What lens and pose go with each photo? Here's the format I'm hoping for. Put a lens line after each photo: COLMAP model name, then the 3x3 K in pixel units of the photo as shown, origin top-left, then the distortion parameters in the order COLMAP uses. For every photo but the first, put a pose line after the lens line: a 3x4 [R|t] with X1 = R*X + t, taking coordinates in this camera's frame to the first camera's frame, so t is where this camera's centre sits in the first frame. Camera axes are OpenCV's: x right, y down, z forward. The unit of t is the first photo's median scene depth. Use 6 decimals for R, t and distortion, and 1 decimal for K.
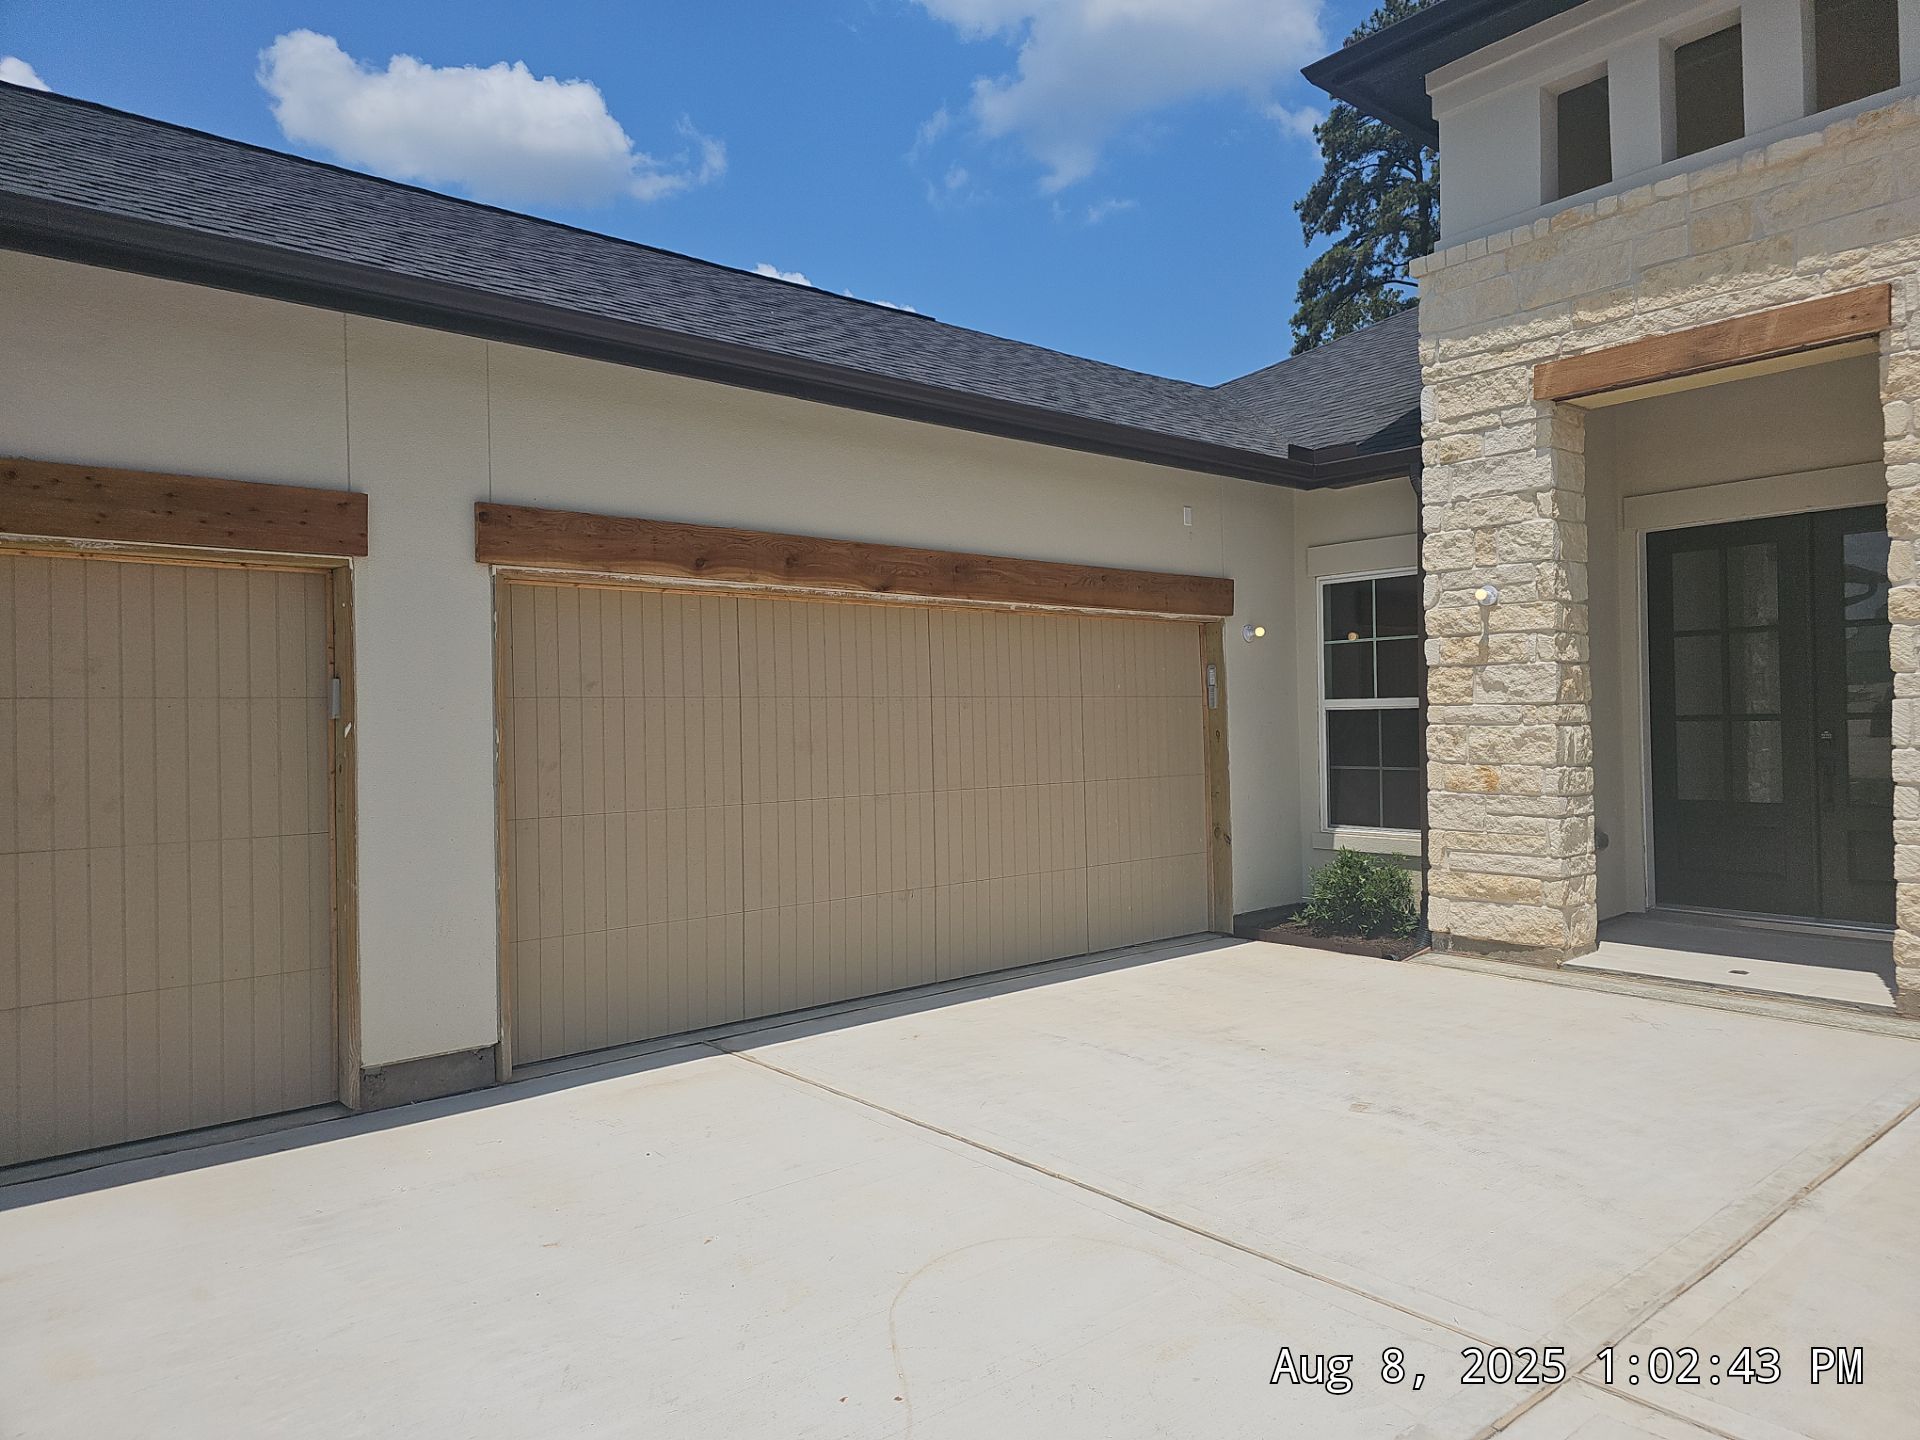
lens RADIAL K [[1299.3, 0, 981.8], [0, 1299.3, 722.5], [0, 0, 1]] dist [0.071337, -0.094529]
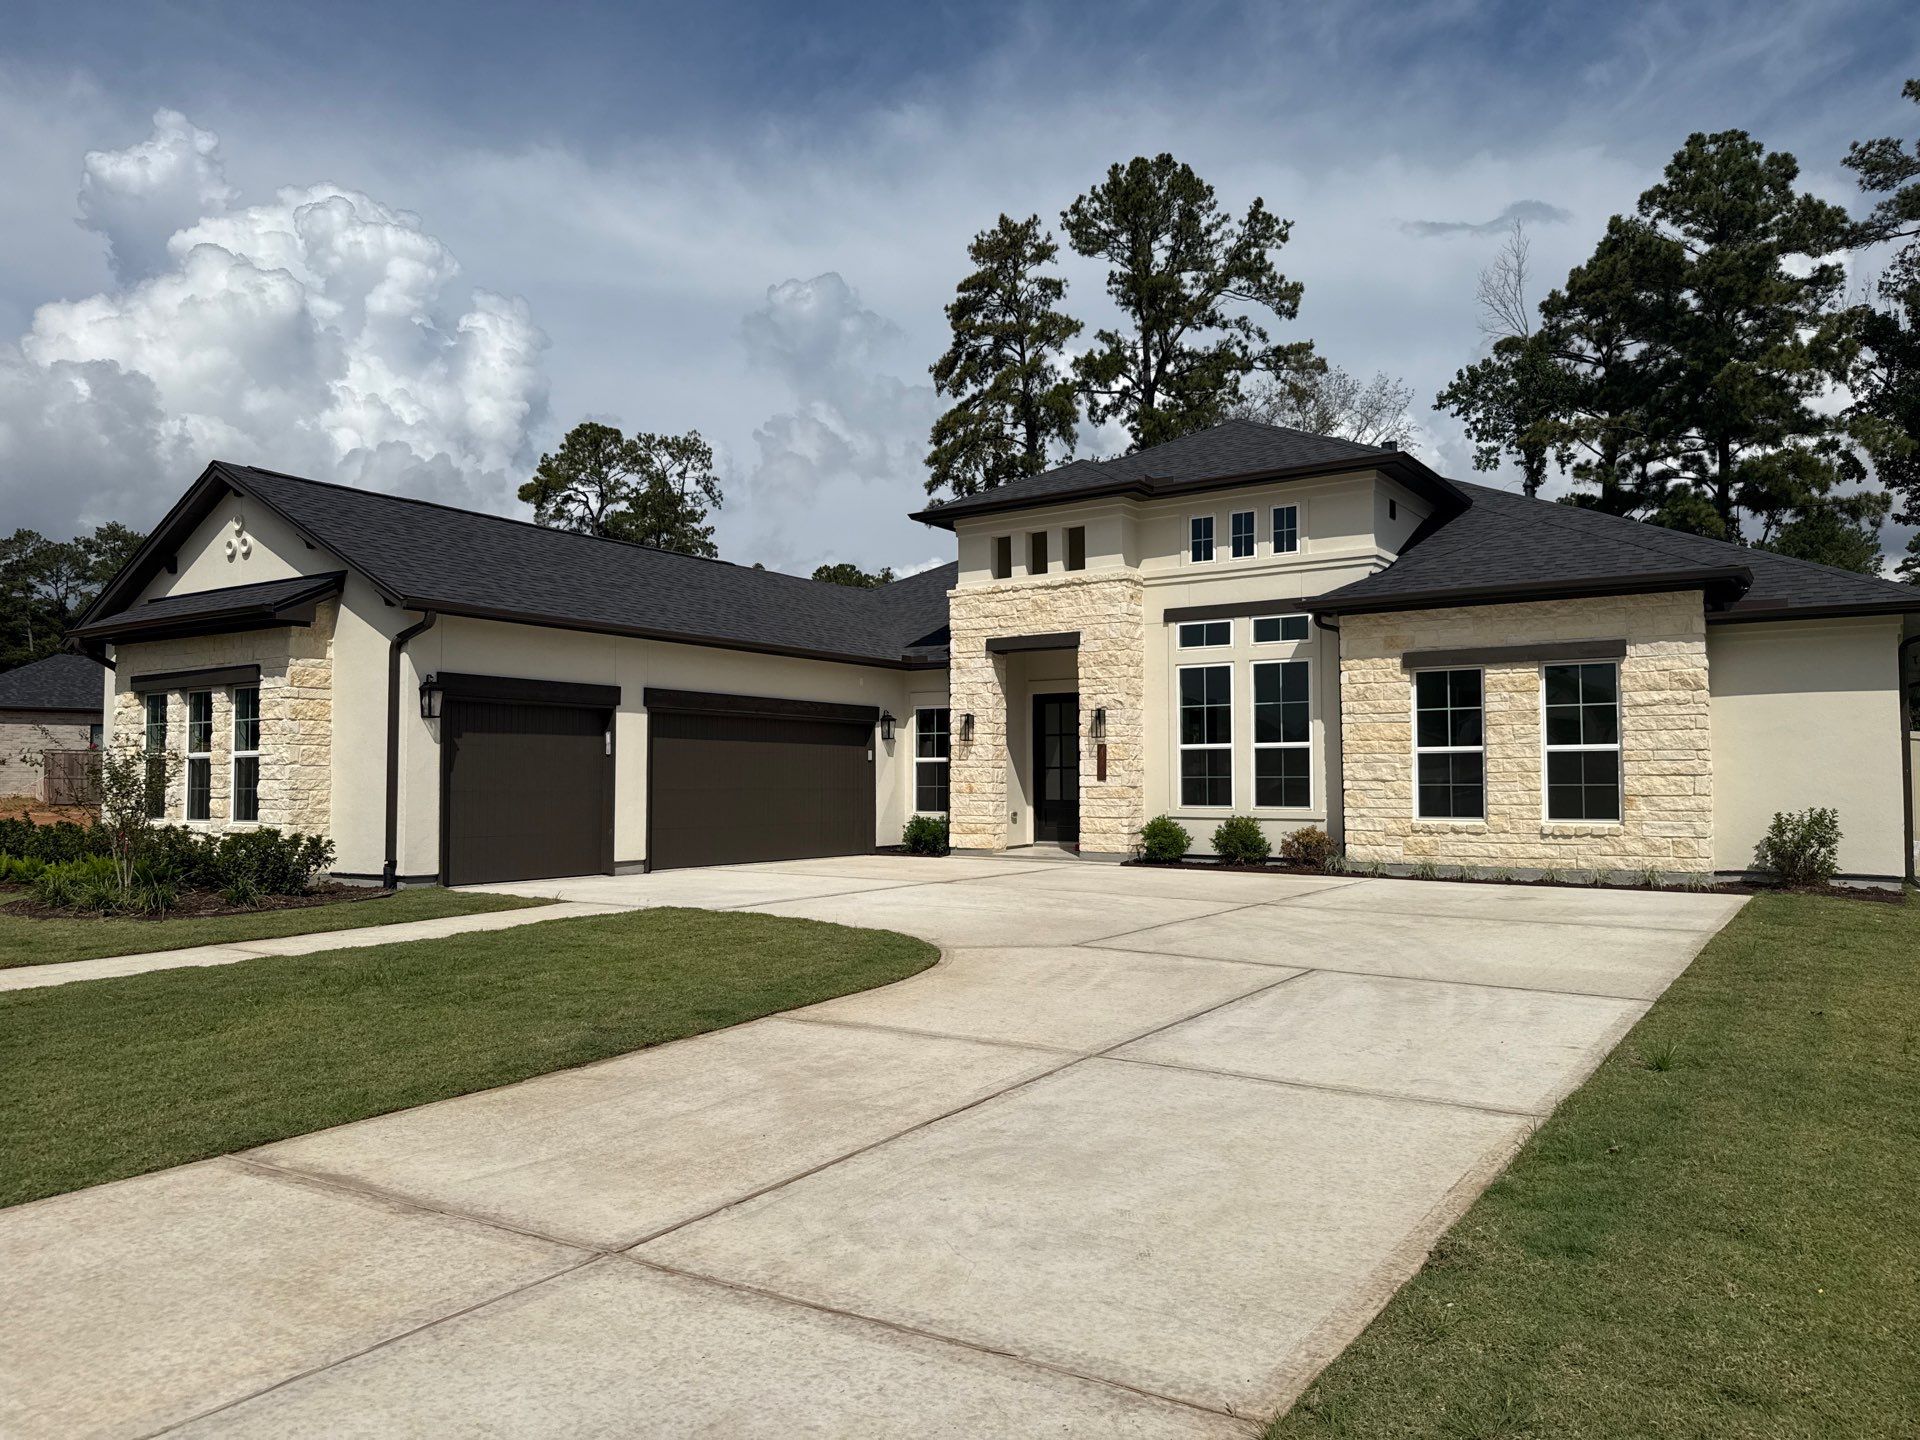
lens RADIAL K [[1299.3, 0, 981.8], [0, 1299.3, 722.5], [0, 0, 1]] dist [0.071337, -0.094529]
pose [[0.964372, 0.018107, 0.263931, -0.264852], [-0.007612, 0.999141, -0.040733, 0.015632], [-0.264442, 0.037272, 0.963681, -1.418975]]
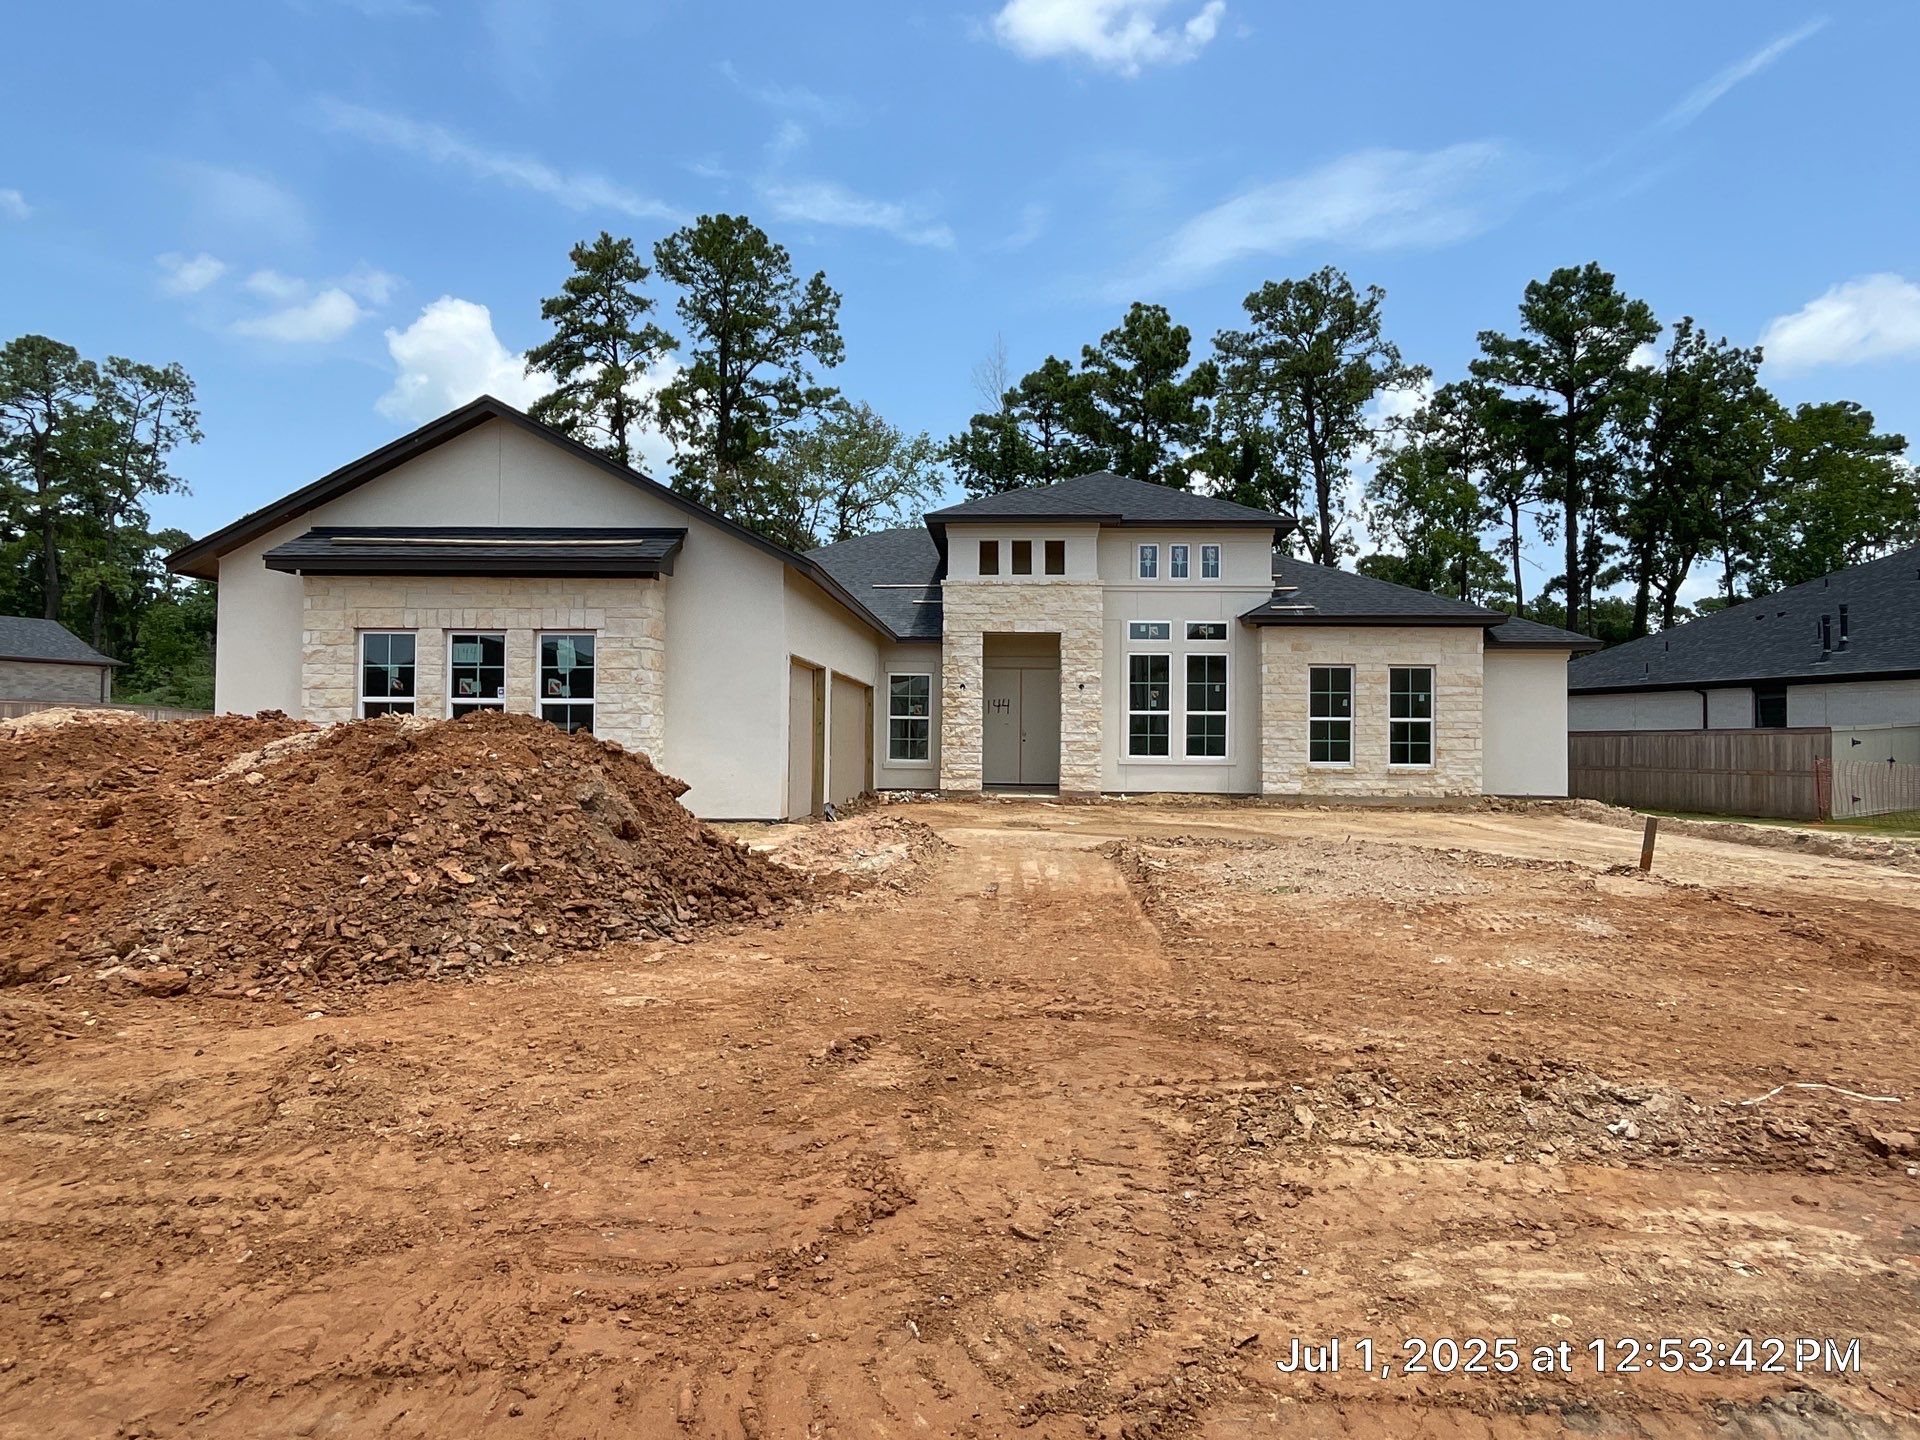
lens RADIAL K [[1062.8, 0, 960.0], [0, 1062.8, 720.0], [0, 0, 1]] dist [-0.014296, -0.000661]
pose [[0.702901, 0.025986, 0.710812, -1.389124], [-0.022677, 0.999643, -0.014121, 0.025662], [-0.710926, -0.006194, 0.703240, -0.816251]]
